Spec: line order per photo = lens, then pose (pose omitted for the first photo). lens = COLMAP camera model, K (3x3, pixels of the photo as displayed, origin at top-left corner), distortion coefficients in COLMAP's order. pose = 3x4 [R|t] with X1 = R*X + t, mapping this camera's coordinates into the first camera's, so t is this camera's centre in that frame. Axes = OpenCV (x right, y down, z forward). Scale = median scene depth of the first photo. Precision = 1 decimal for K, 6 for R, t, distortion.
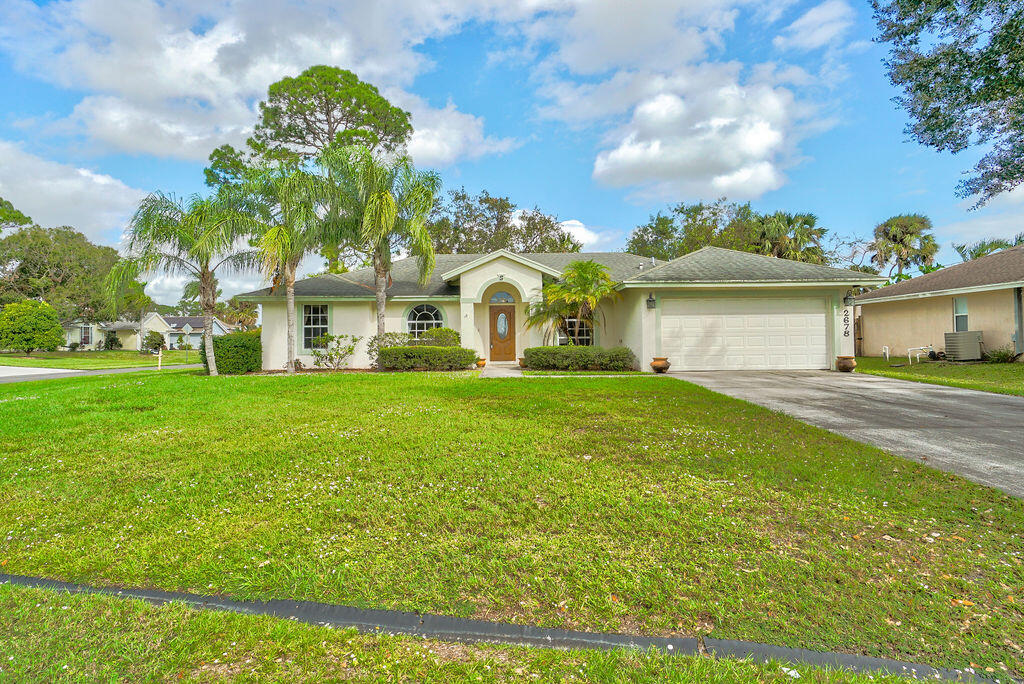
lens RADIAL K [[558.6, 0, 512.8], [0, 558.6, 345.9], [0, 0, 1]] dist [0.027713, -0.000845]
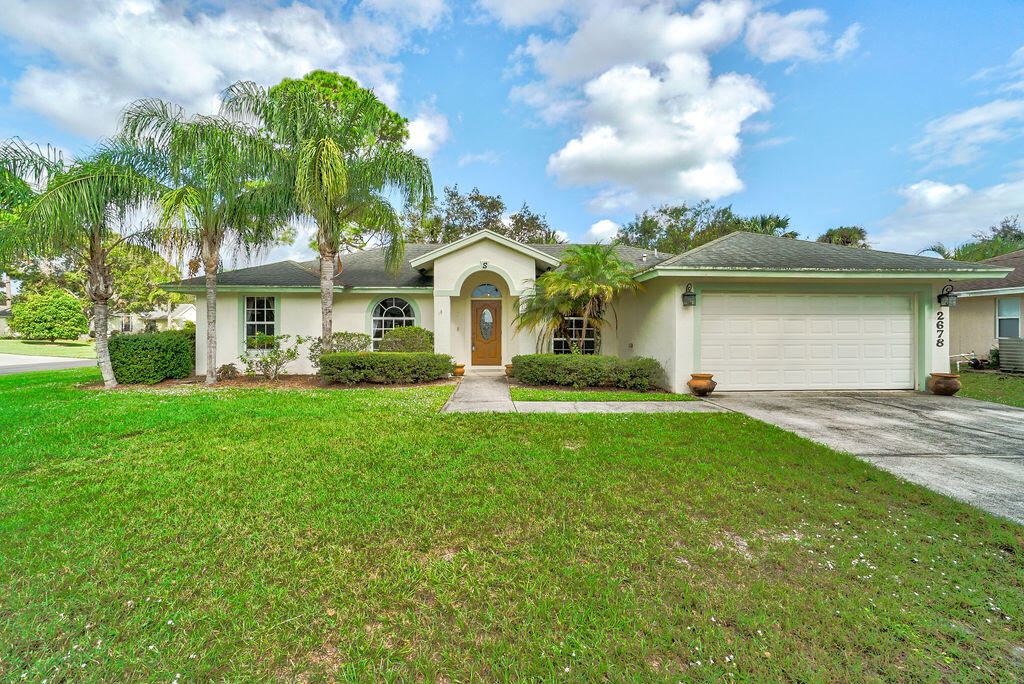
lens RADIAL K [[453.5, 0, 508.9], [0, 453.5, 335.3], [0, 0, 1]] dist [-0.024110, 0.010013]
pose [[0.999839, 0.010635, 0.014465, 0.005620], [-0.010675, 0.999939, 0.002747, -0.022440], [-0.014435, -0.002901, 0.999892, 0.333234]]
